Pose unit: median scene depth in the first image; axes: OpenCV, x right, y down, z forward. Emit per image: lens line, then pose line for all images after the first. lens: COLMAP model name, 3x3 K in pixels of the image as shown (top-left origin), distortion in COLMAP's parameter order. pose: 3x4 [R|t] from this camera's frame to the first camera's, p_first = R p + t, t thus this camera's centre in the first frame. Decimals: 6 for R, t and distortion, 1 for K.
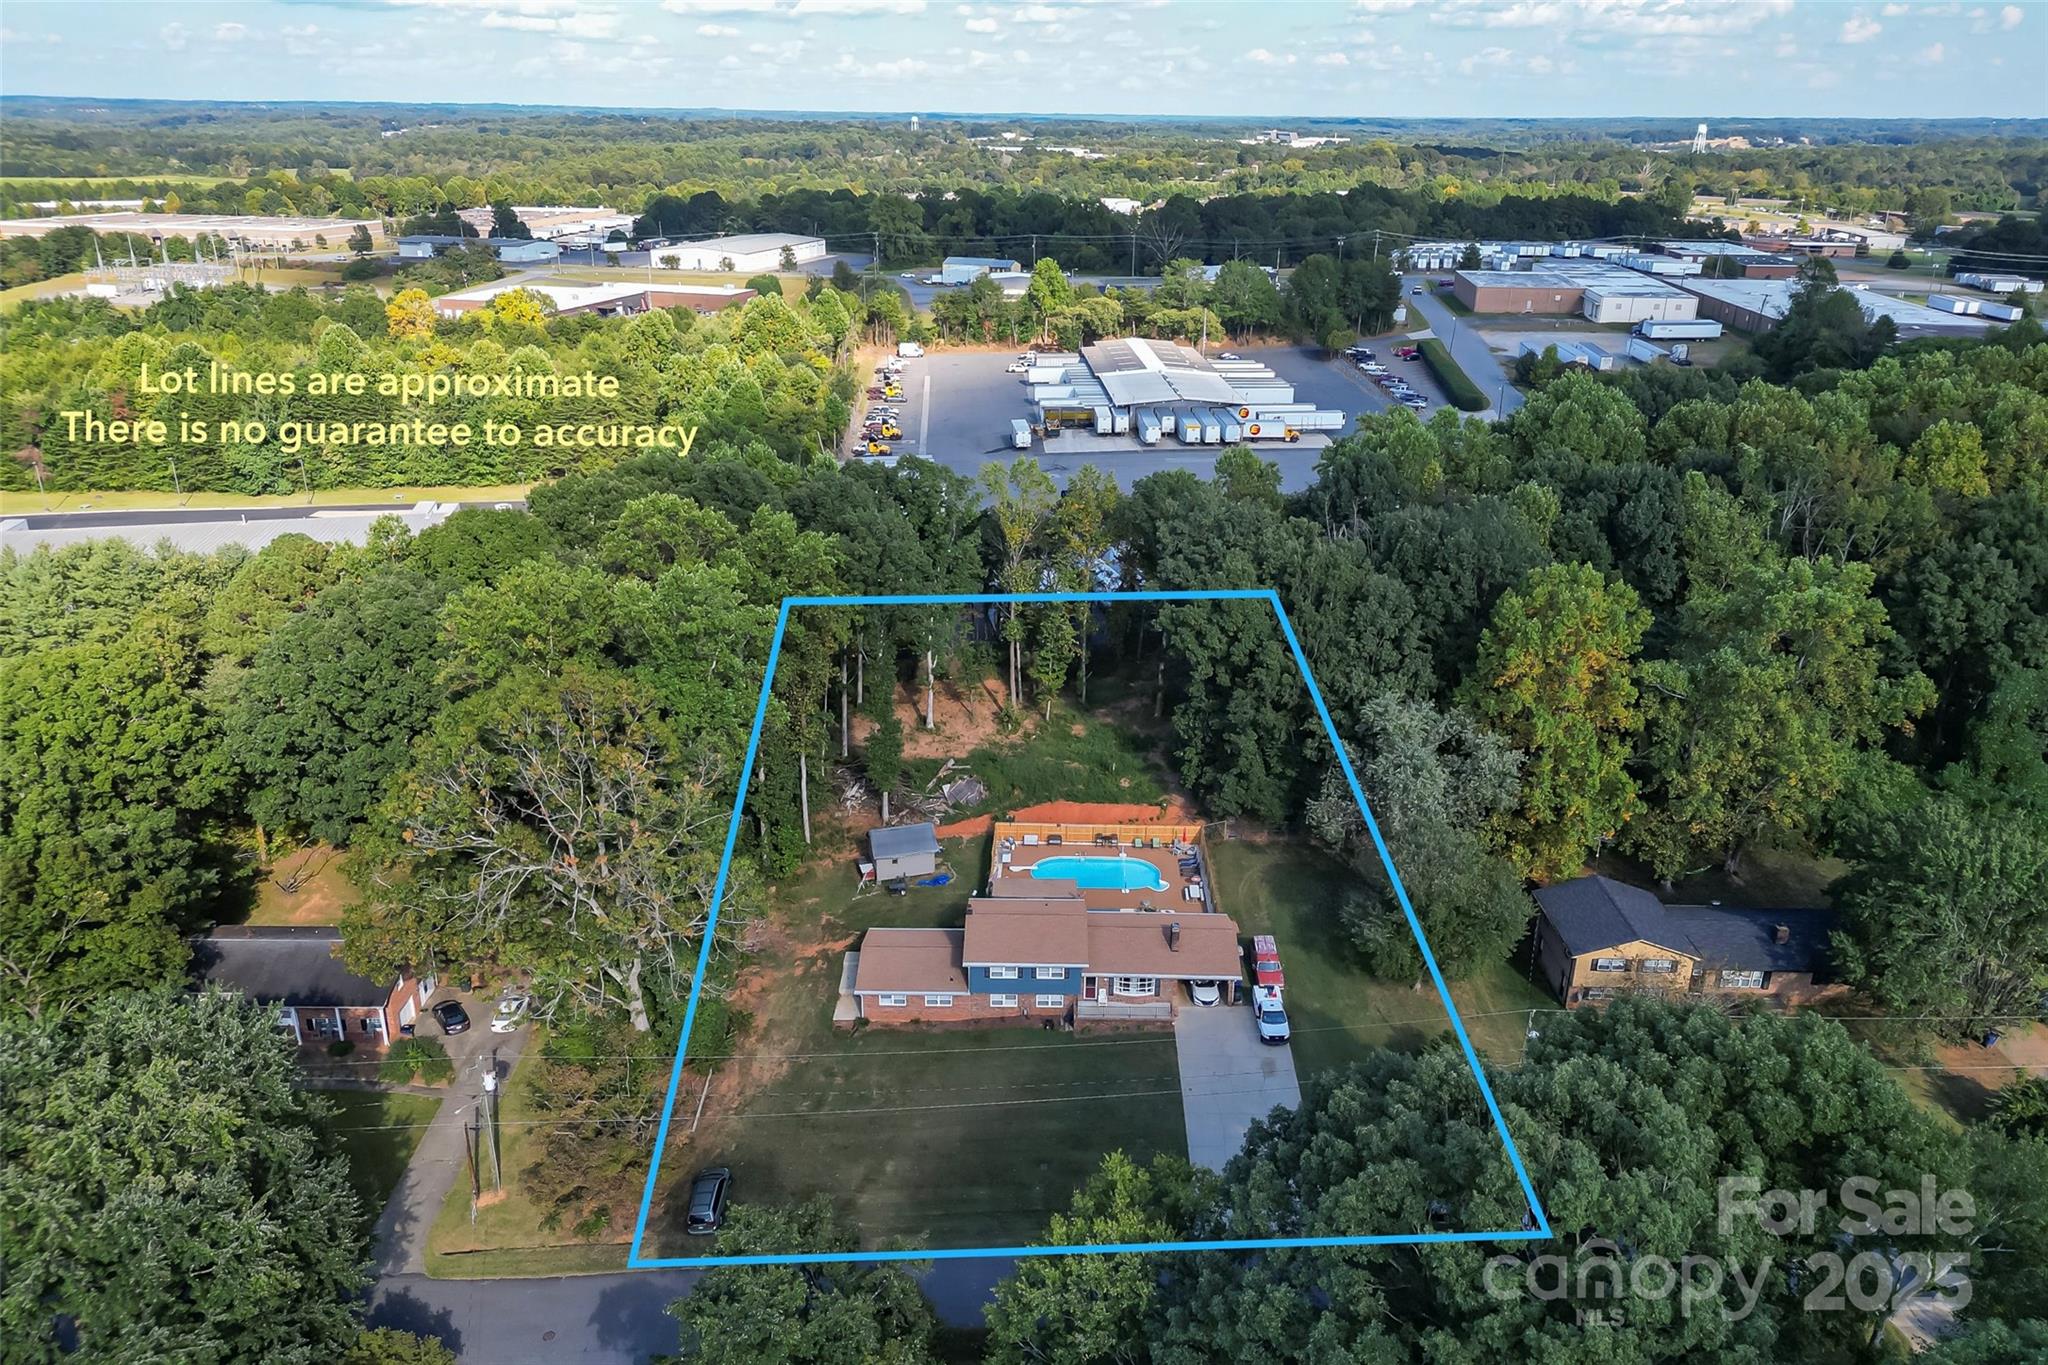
lens RADIAL K [[1028.8, 0, 1021.8], [0, 1028.8, 645.1], [0, 0, 1]] dist [0.000281, -0.000011]
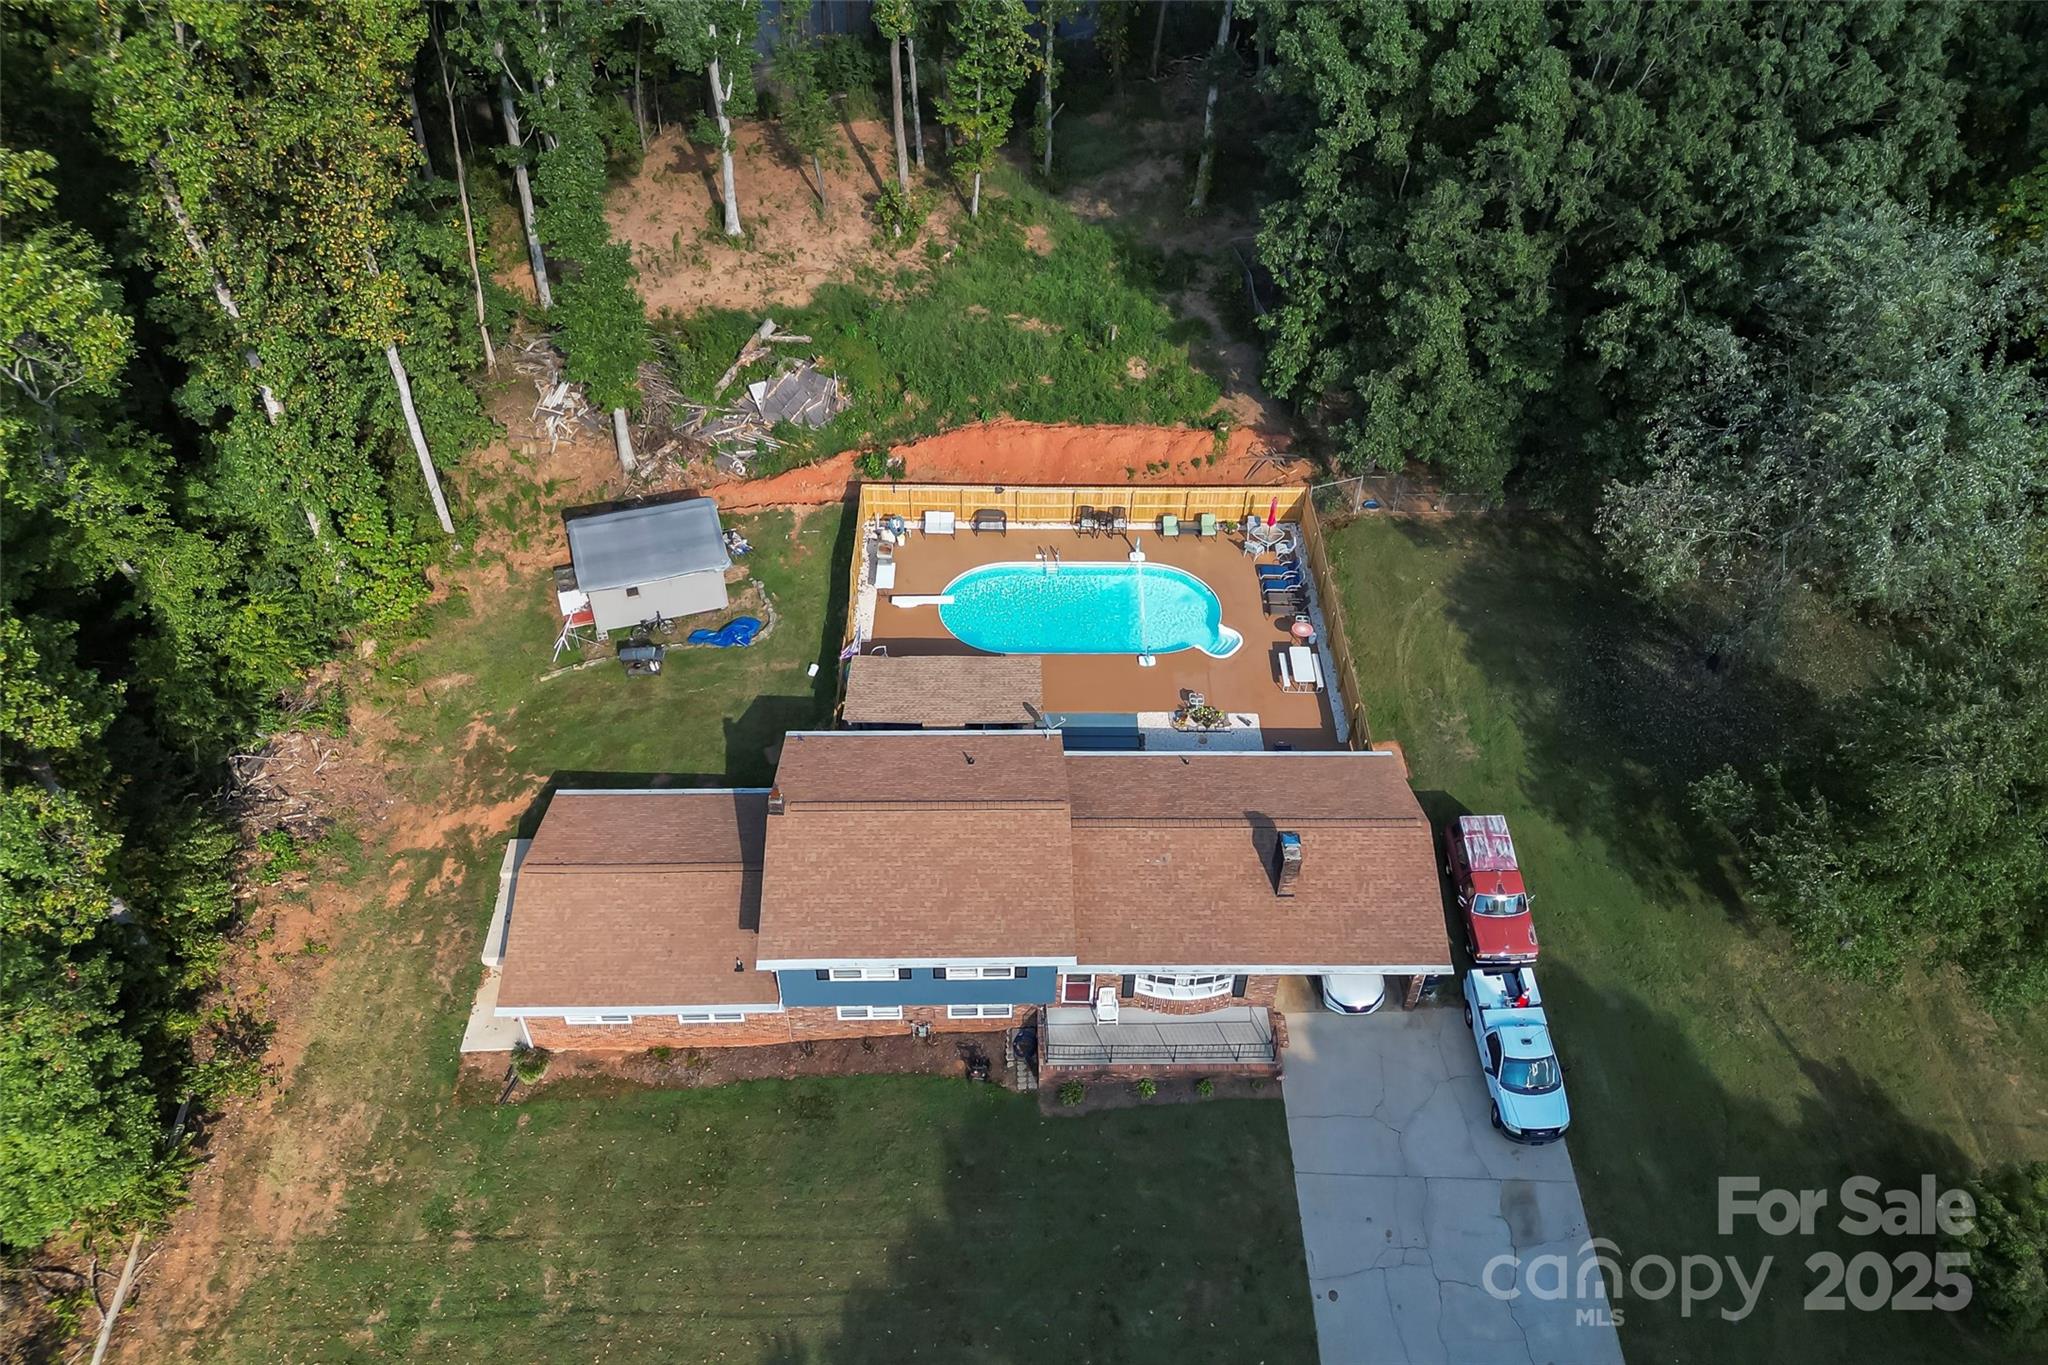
lens RADIAL K [[1455.9, 0, 1024.0], [0, 1455.9, 682.5], [0, 0, 1]] dist [0.092189, -0.115998]
pose [[0.998669, -0.022304, 0.046516, 0.015567], [0.001456, 0.913529, 0.406771, -0.011798], [-0.051566, -0.406162, 0.912345, 0.390213]]
